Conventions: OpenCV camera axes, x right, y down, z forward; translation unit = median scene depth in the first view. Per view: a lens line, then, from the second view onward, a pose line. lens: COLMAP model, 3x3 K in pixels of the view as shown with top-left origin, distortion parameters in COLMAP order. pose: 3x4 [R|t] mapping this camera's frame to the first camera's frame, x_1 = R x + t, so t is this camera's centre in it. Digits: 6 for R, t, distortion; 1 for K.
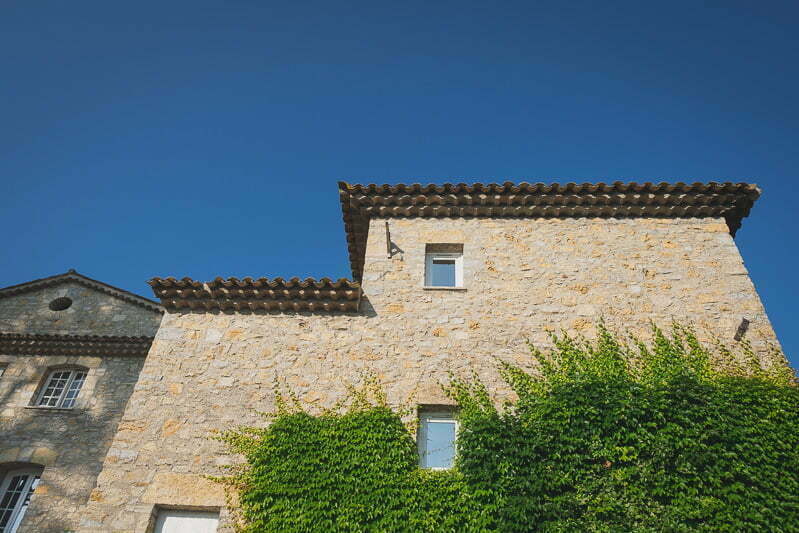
lens RADIAL K [[582.4, 0, 404.0], [0, 582.4, 266.5], [0, 0, 1]] dist [-0.012675, 0.004822]
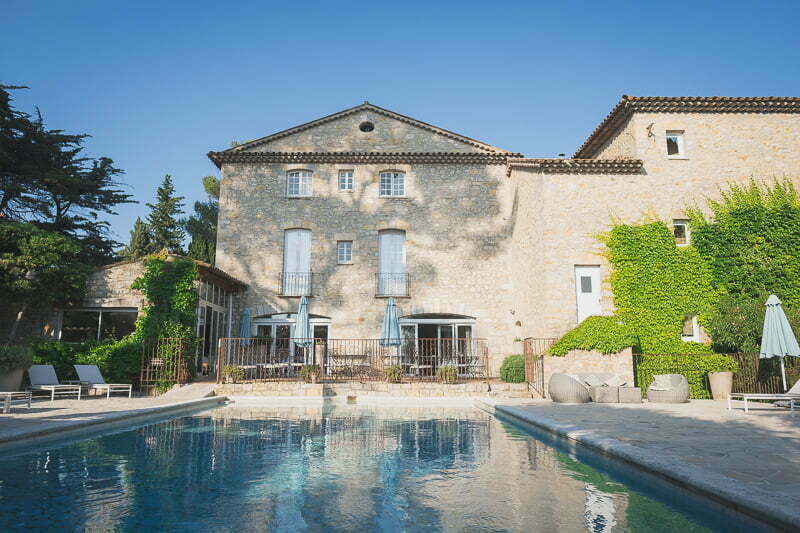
lens RADIAL K [[583.2, 0, 396.0], [0, 583.2, 264.6], [0, 0, 1]] dist [-0.012675, 0.004822]
pose [[0.996740, -0.041196, 0.069369, -1.047020], [0.000446, 0.862611, 0.505867, -0.655996], [-0.080678, -0.504187, 0.859818, -0.835689]]
